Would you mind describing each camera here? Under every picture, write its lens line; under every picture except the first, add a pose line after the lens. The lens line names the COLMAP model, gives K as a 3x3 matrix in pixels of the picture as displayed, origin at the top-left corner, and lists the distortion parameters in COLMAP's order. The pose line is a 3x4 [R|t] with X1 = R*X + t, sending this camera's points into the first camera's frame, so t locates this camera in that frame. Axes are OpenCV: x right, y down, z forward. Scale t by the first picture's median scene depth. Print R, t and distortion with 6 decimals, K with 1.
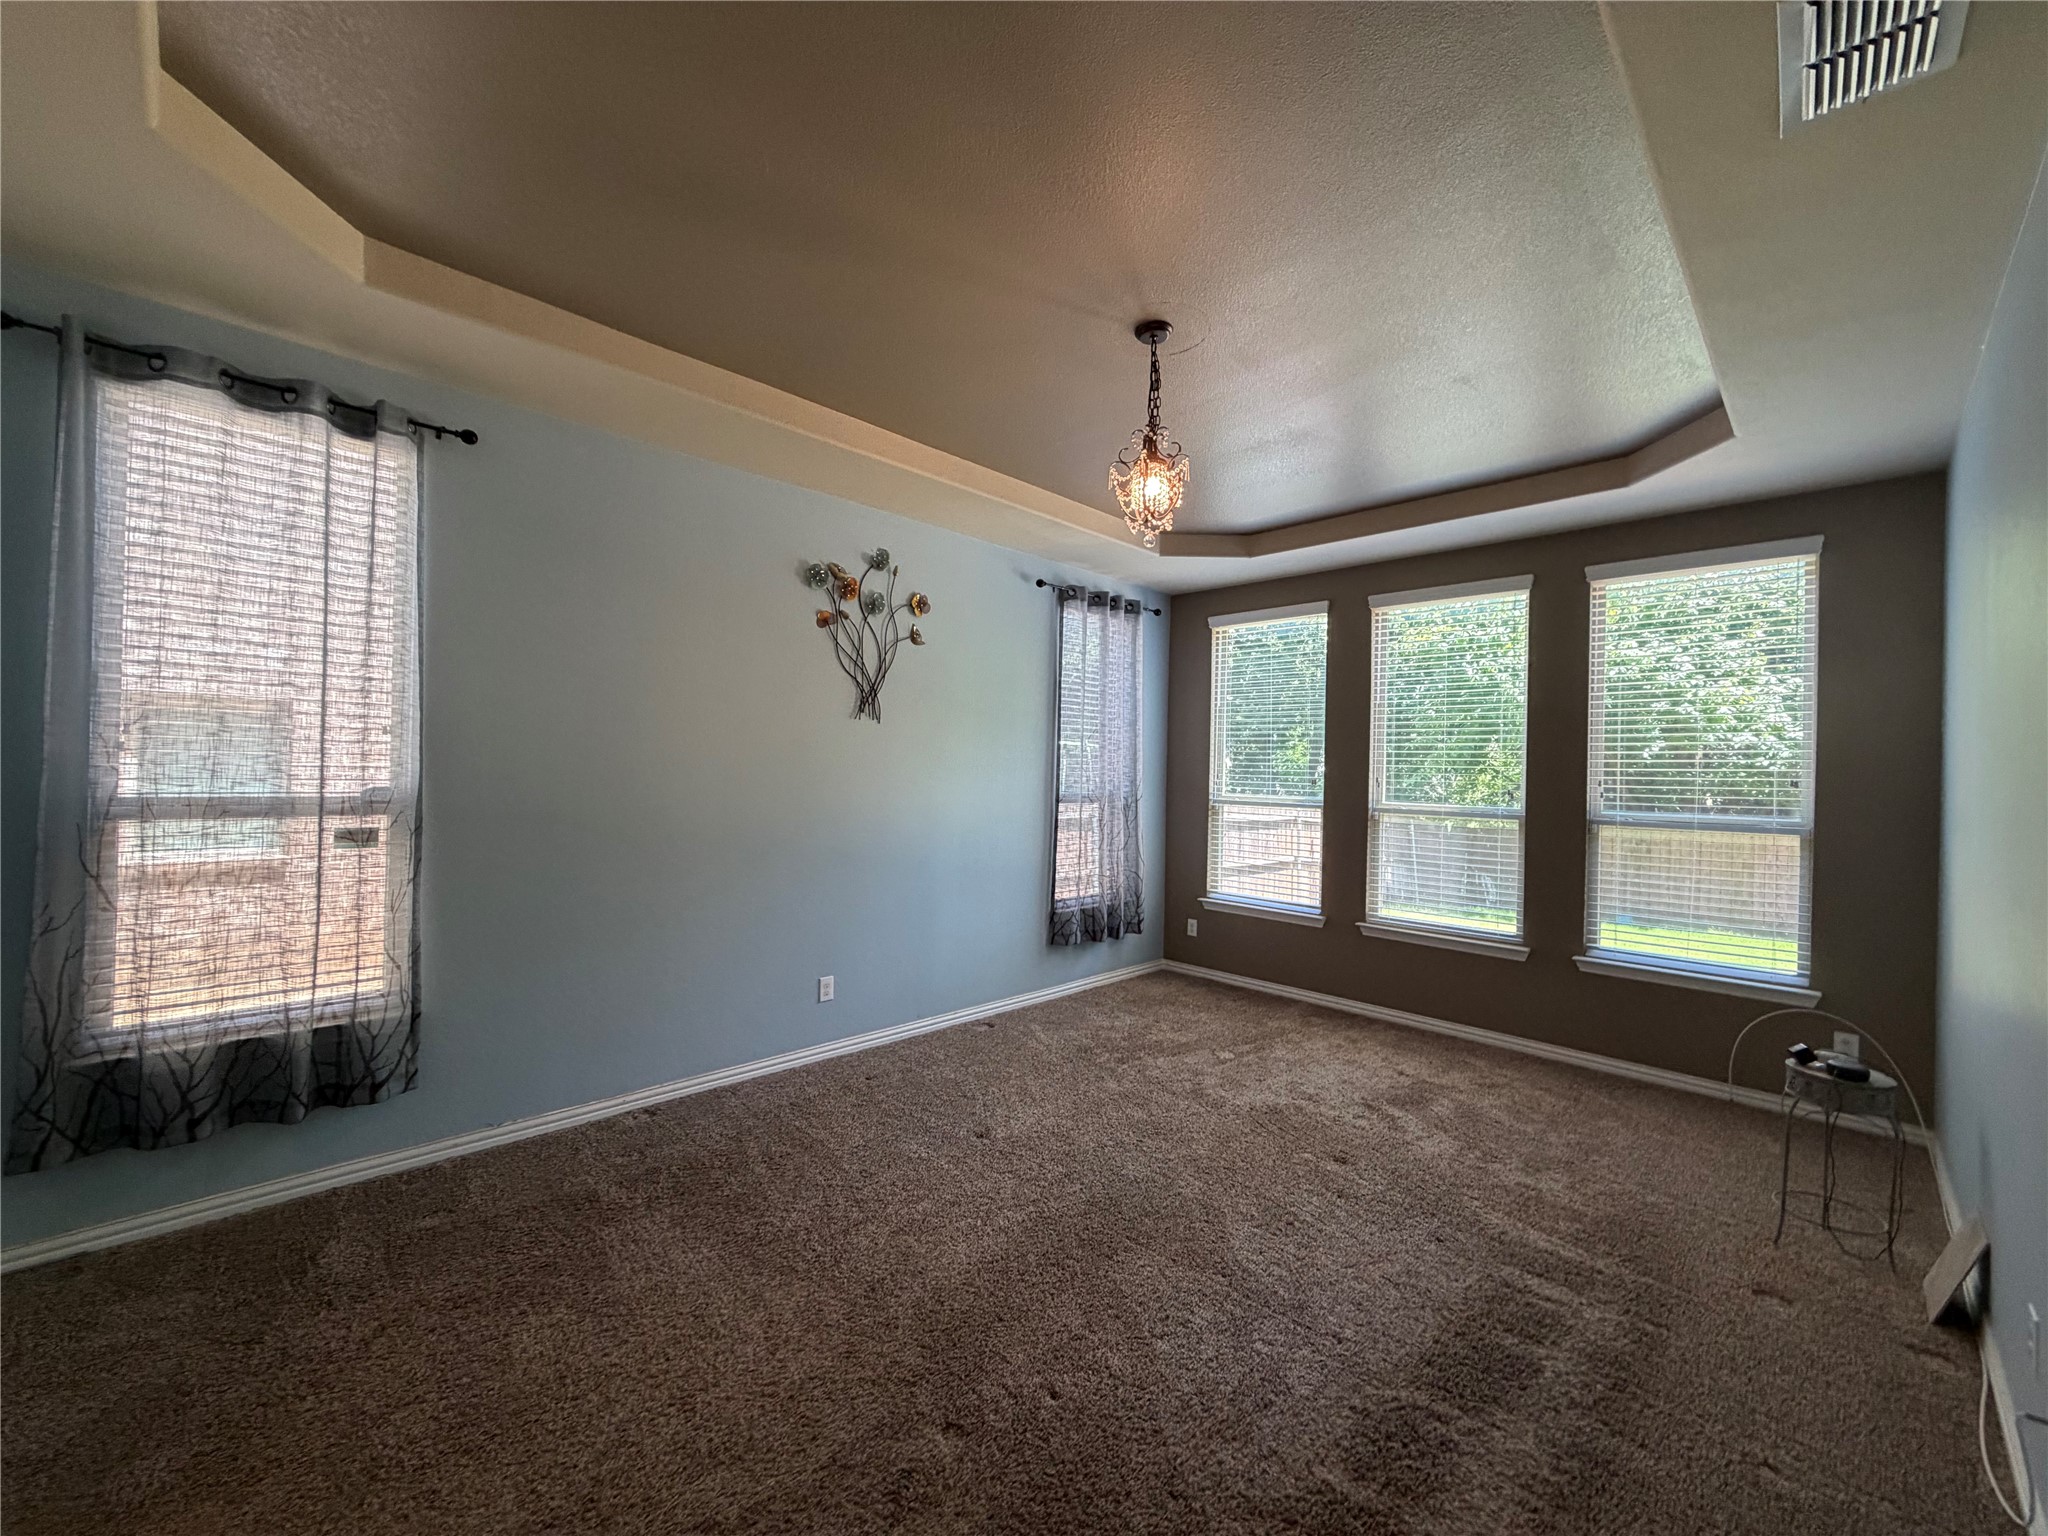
lens RADIAL K [[811.2, 0, 1016.7], [0, 811.2, 766.3], [0, 0, 1]] dist [-0.000839, 0.000352]
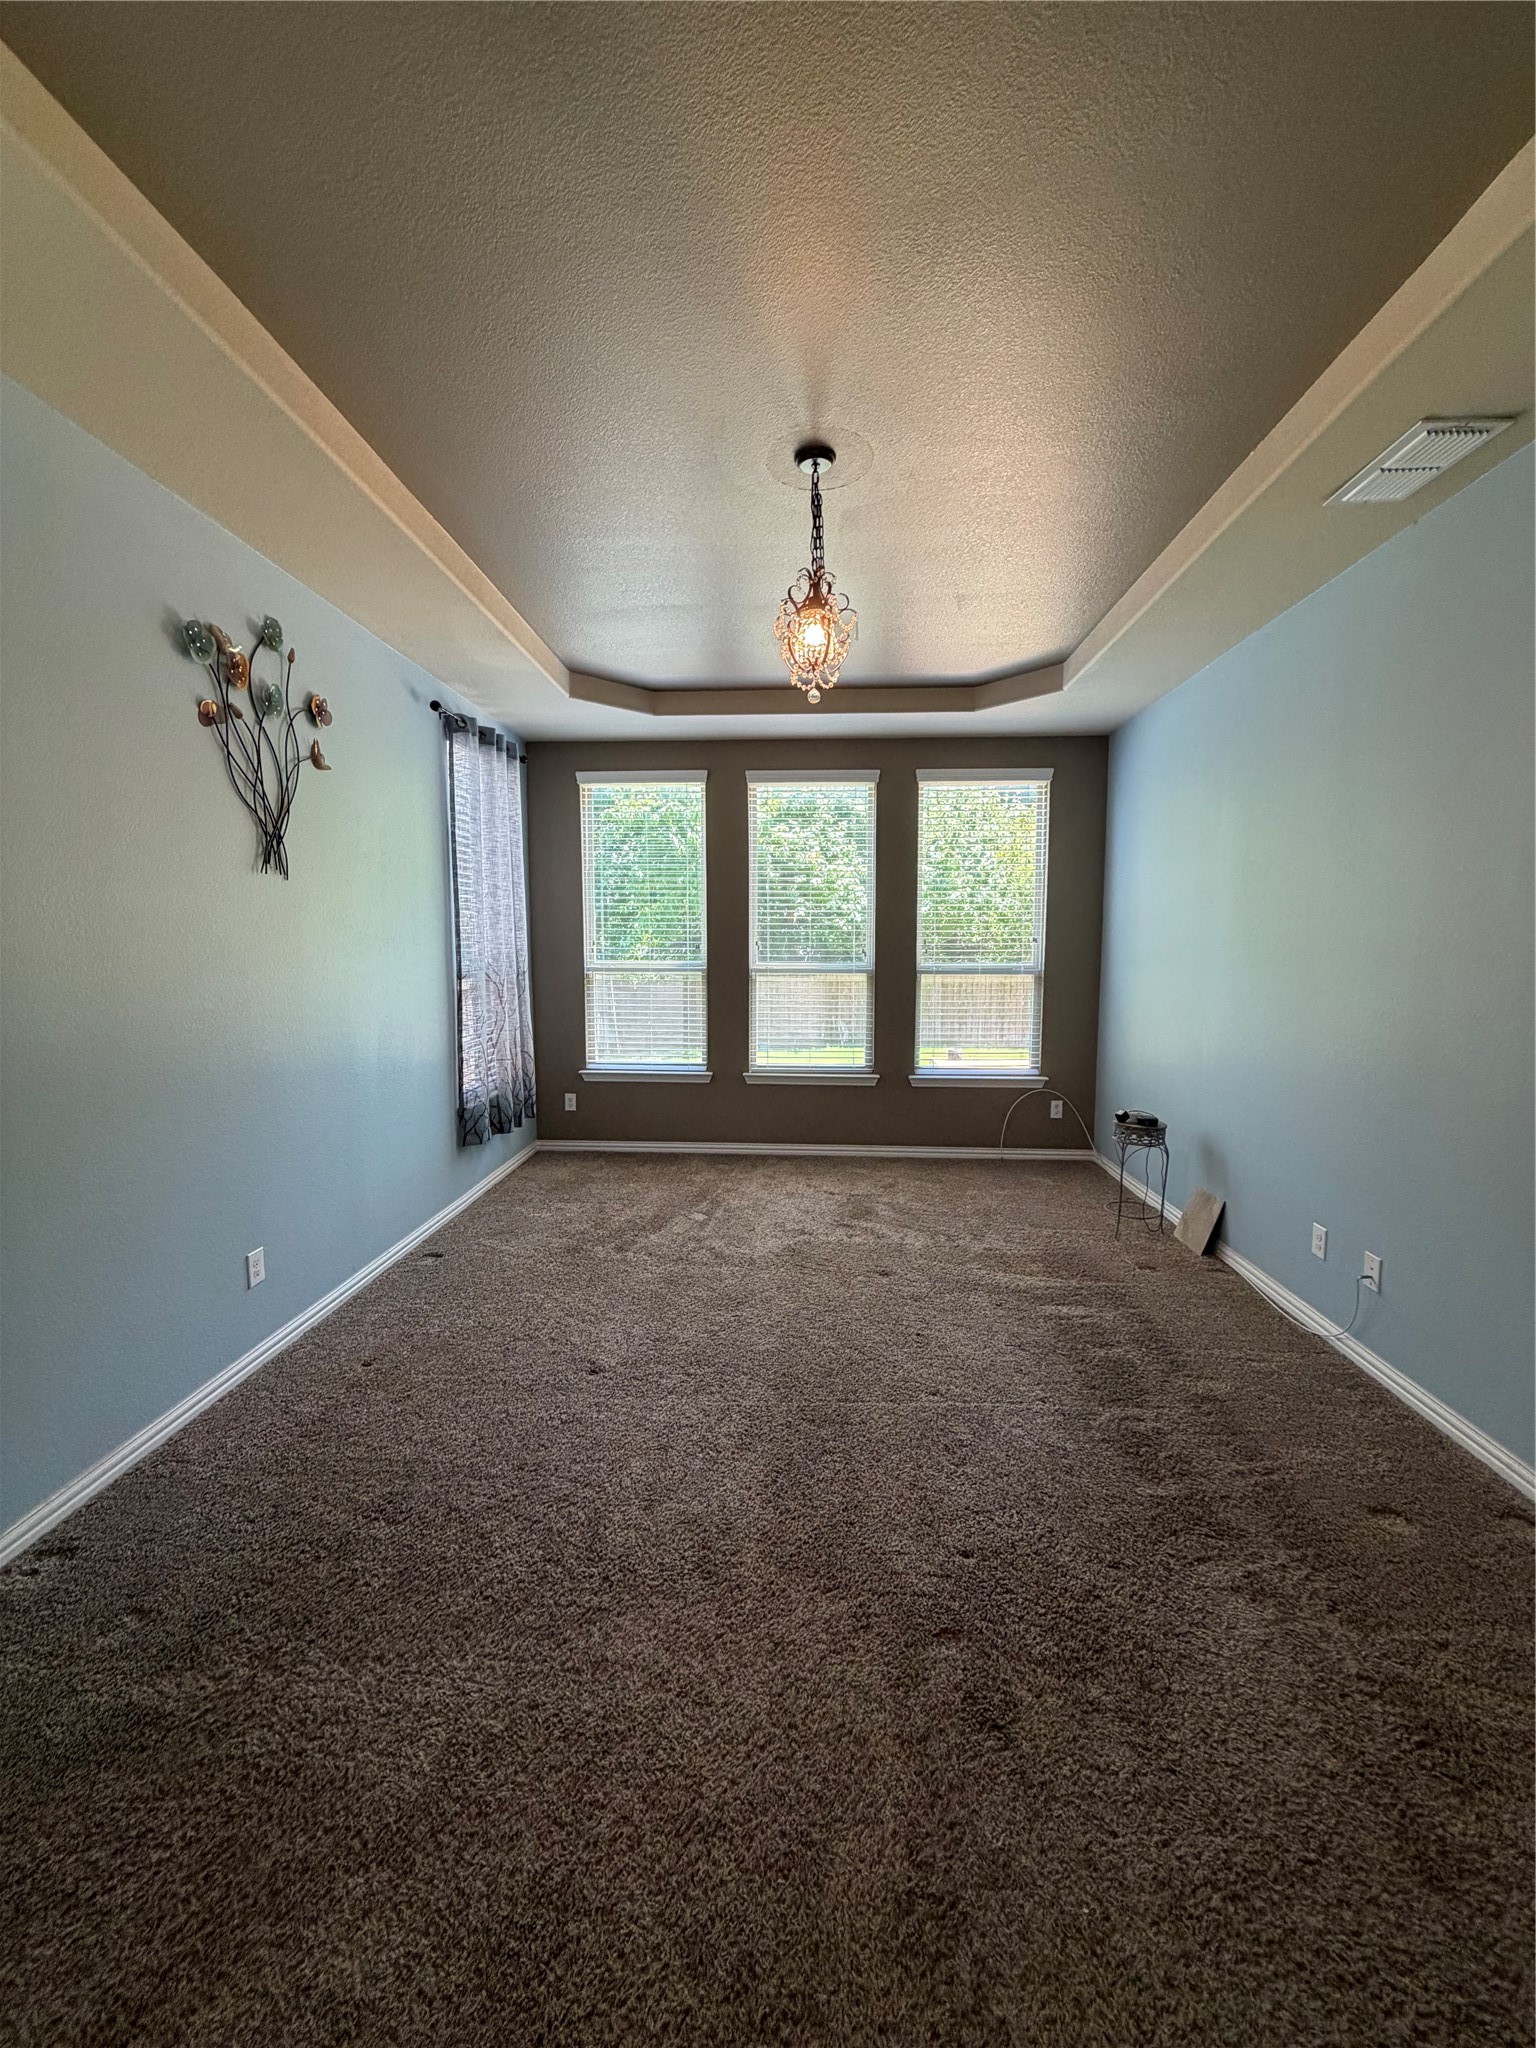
lens RADIAL K [[811.2, 0, 766.1], [0, 811.2, 1016.0], [0, 0, 1]] dist [-0.000839, 0.000352]
pose [[0.740147, -0.085109, 0.667038, -0.340647], [0.012696, 0.993550, 0.112681, -0.010574], [-0.672326, -0.074932, 0.736453, 0.204642]]
